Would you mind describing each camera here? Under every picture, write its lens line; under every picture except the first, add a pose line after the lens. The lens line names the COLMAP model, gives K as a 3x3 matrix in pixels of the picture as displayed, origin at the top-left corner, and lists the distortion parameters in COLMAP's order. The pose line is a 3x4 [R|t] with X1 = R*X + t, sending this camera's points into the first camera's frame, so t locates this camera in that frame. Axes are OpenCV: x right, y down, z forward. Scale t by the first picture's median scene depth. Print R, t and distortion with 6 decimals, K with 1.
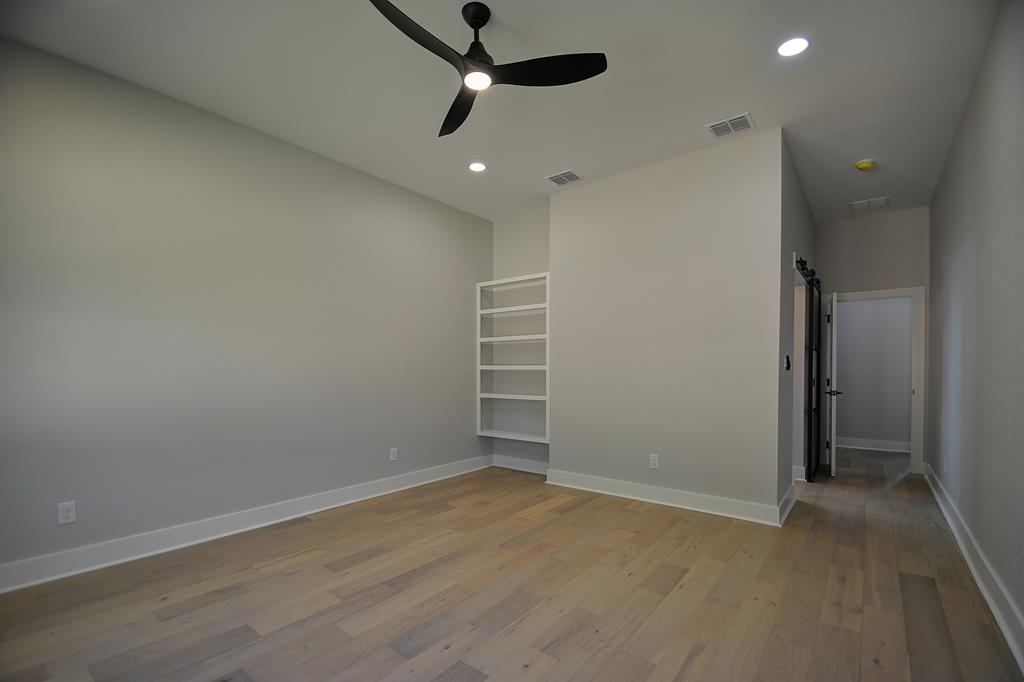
lens RADIAL K [[444.5, 0, 511.2], [0, 444.5, 371.7], [0, 0, 1]] dist [0.004342, -0.011302]
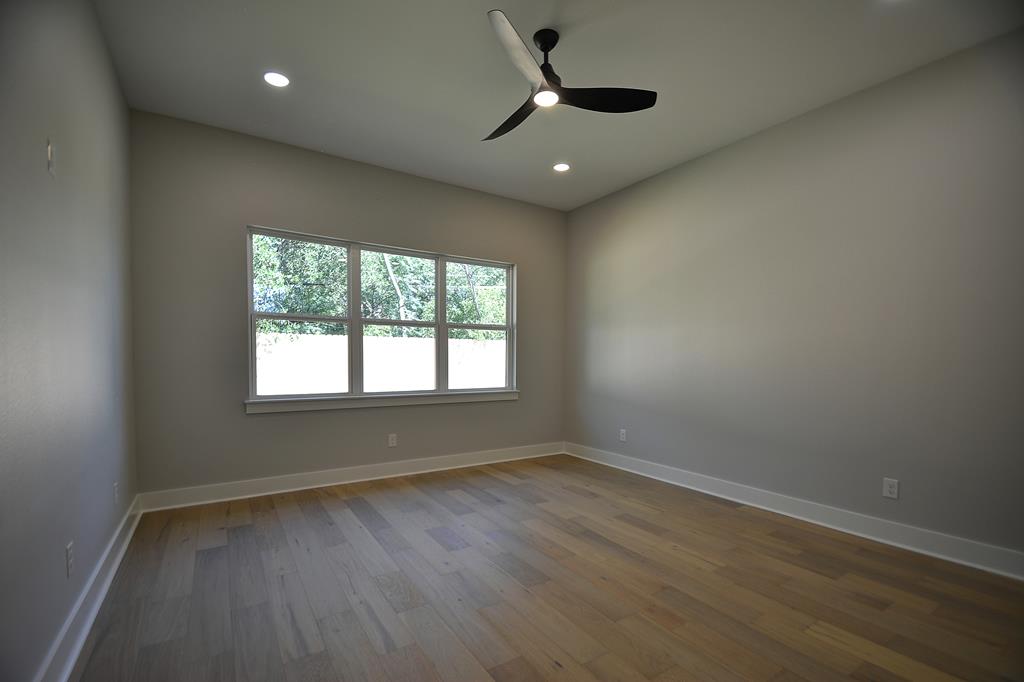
lens RADIAL K [[454.2, 0, 516.0], [0, 454.2, 364.3], [0, 0, 1]] dist [0.002696, -0.000615]
pose [[-0.306357, 0.018389, -0.951739, 0.695347], [-0.011166, 0.999675, 0.022909, -0.009643], [0.951851, 0.017645, -0.306052, 0.851108]]
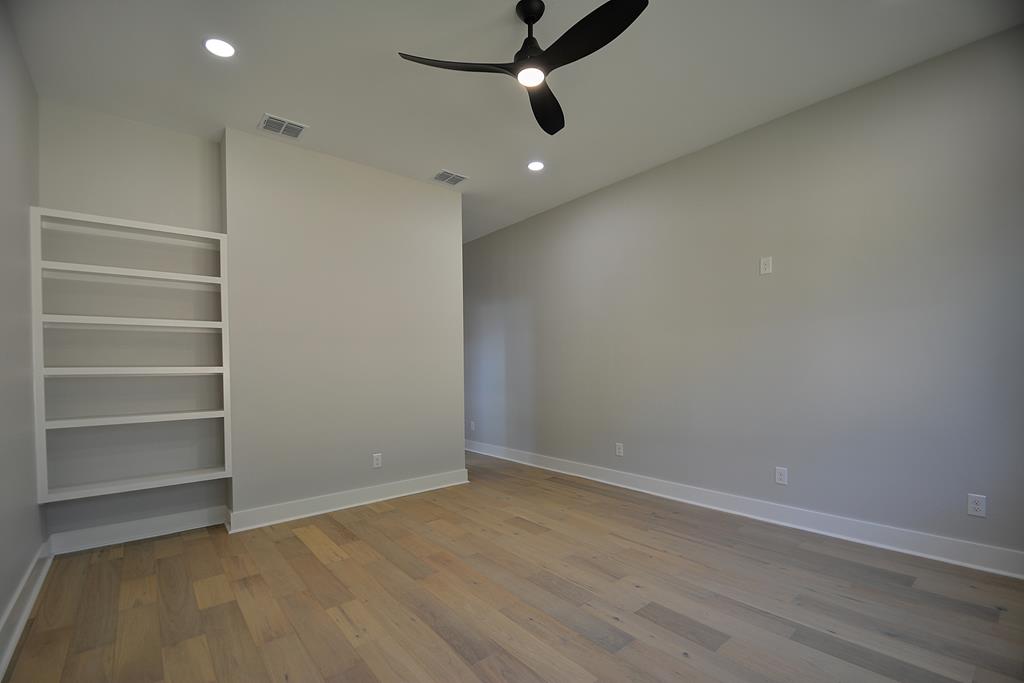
lens RADIAL K [[444.5, 0, 511.2], [0, 444.5, 372.2], [0, 0, 1]] dist [0.004342, -0.011302]
pose [[0.199153, -0.010047, 0.979917, -0.702757], [0.018859, 0.999802, 0.006418, -0.001901], [-0.979787, 0.017202, 0.199303, 0.565219]]
